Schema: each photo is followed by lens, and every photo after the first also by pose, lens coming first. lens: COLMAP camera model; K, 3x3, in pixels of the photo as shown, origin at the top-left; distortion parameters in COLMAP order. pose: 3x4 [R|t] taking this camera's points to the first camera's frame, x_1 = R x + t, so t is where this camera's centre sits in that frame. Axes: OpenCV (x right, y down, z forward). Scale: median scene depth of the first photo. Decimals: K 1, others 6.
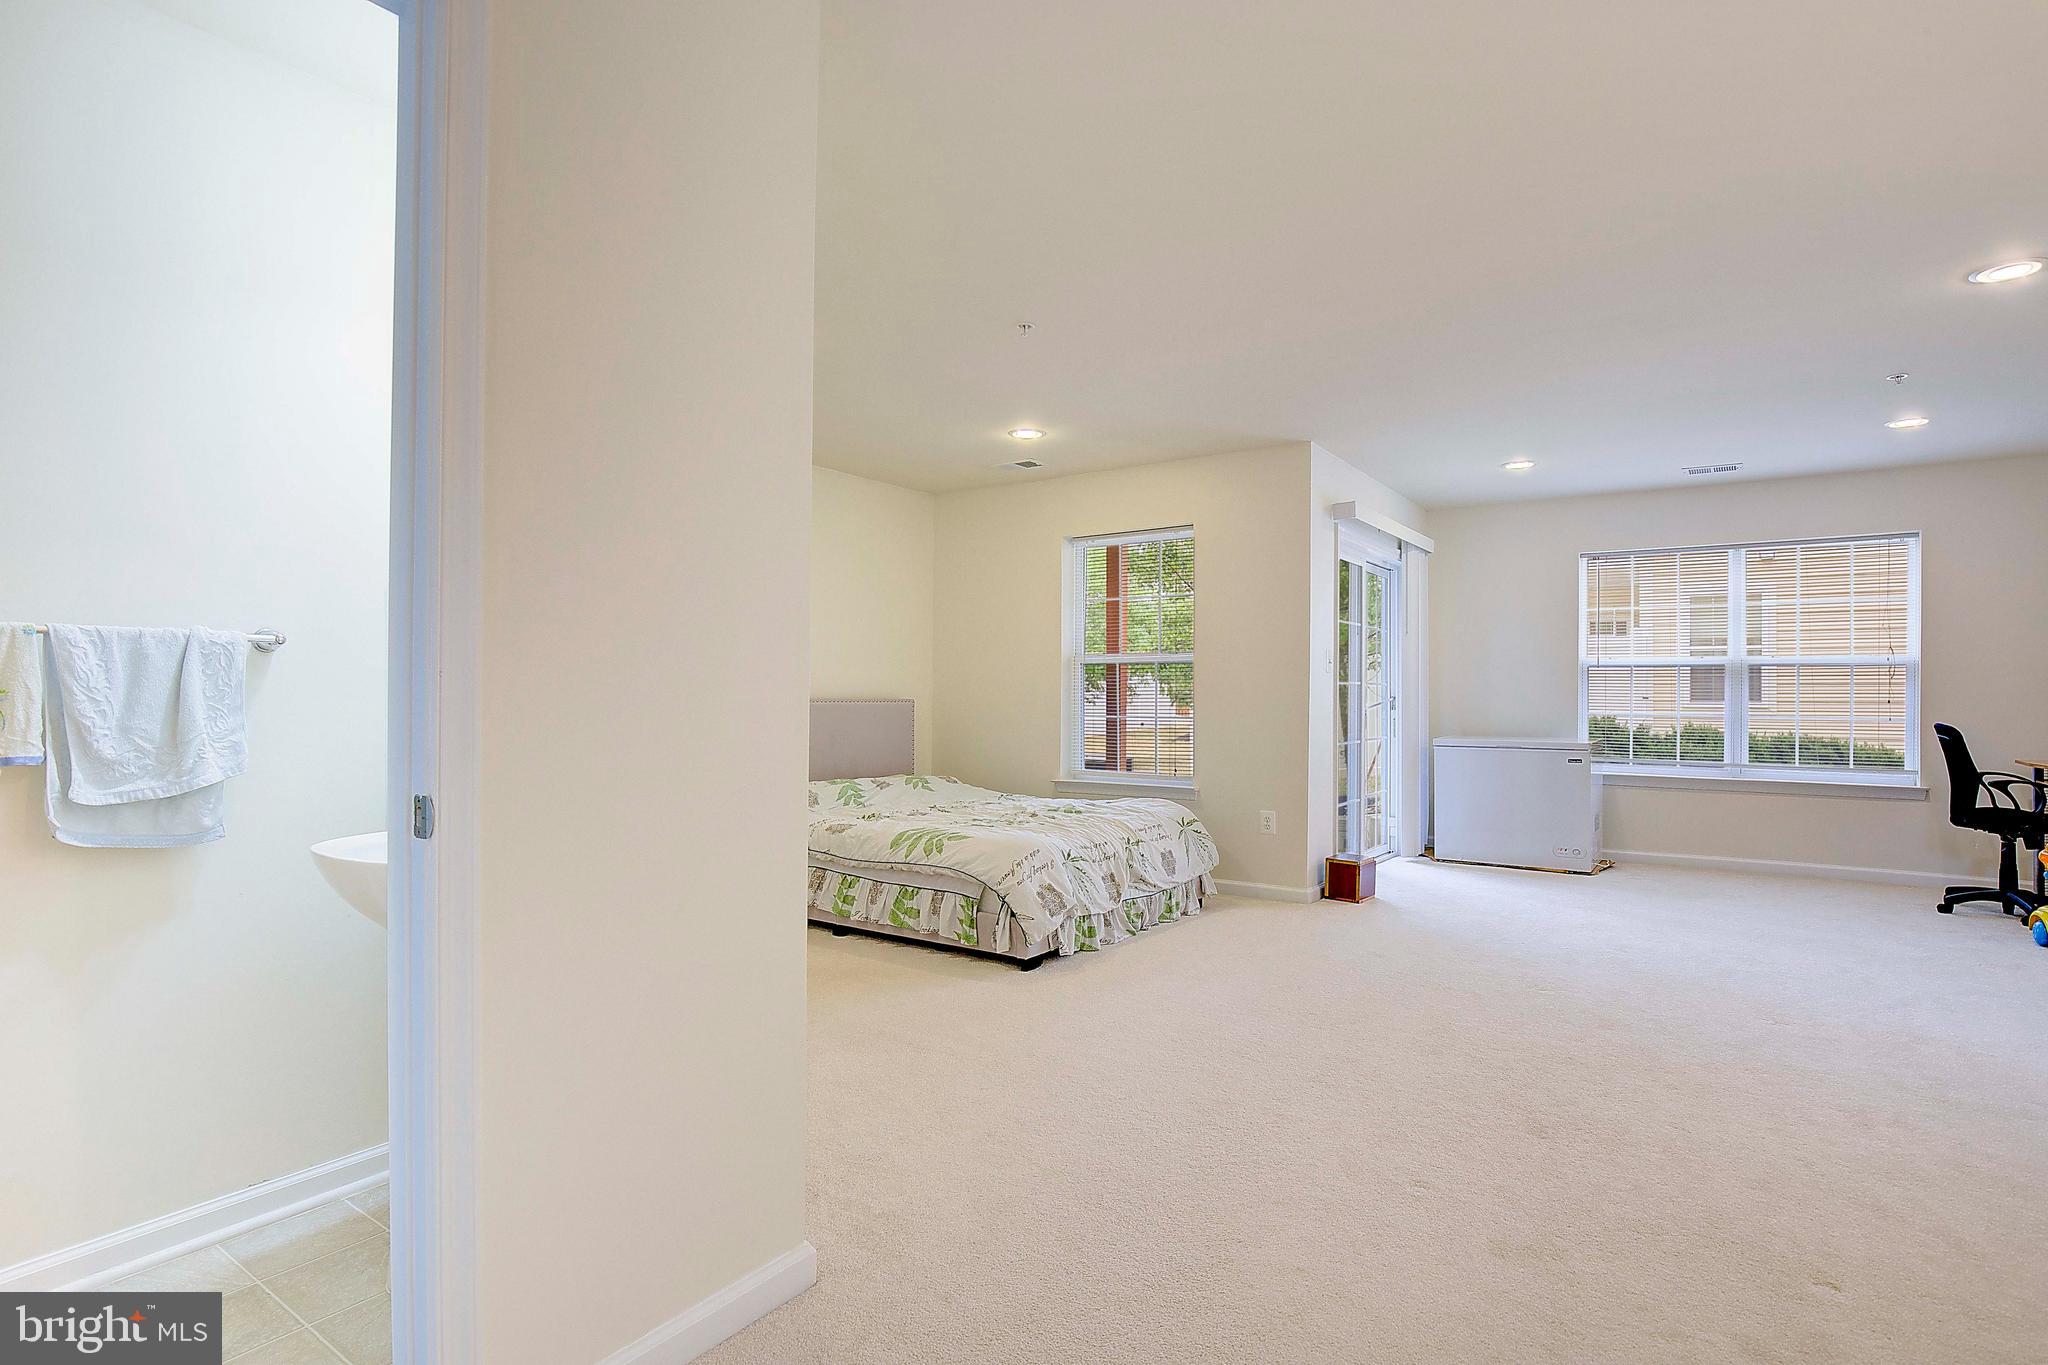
lens RADIAL K [[1015.7, 0, 1044.3], [0, 1015.7, 677.0], [0, 0, 1]] dist [-0.030592, 0.005726]
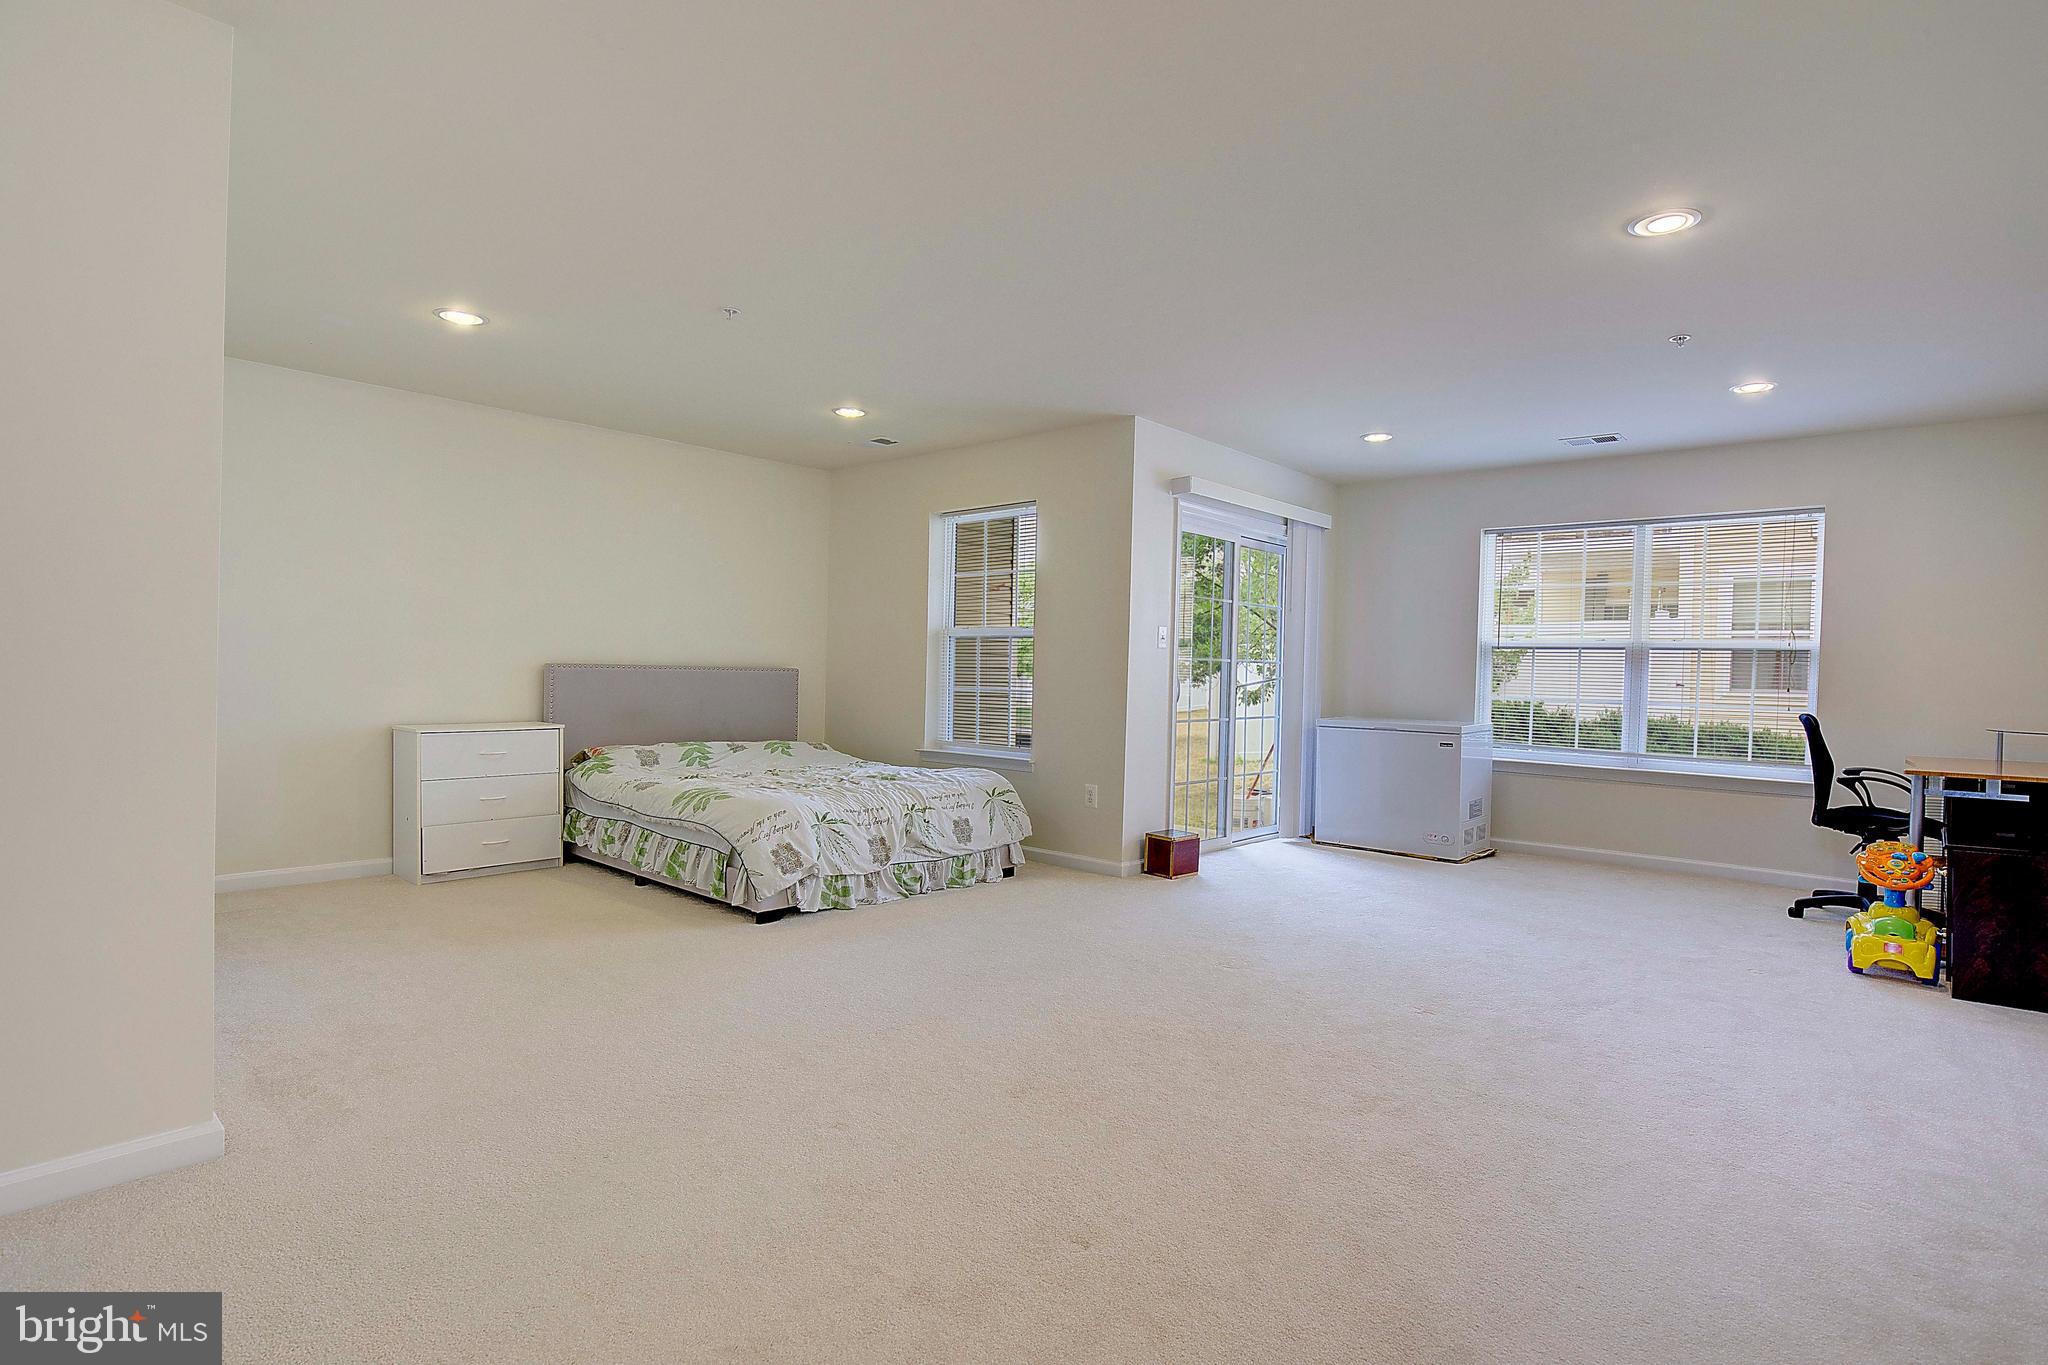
lens RADIAL K [[1015.7, 0, 1045.9], [0, 1015.7, 682.2], [0, 0, 1]] dist [-0.030592, 0.005726]
pose [[0.993100, 0.019547, -0.115632, 0.300266], [-0.016412, 0.999473, 0.027999, 0.002689], [0.116119, -0.025908, 0.992897, -0.005928]]
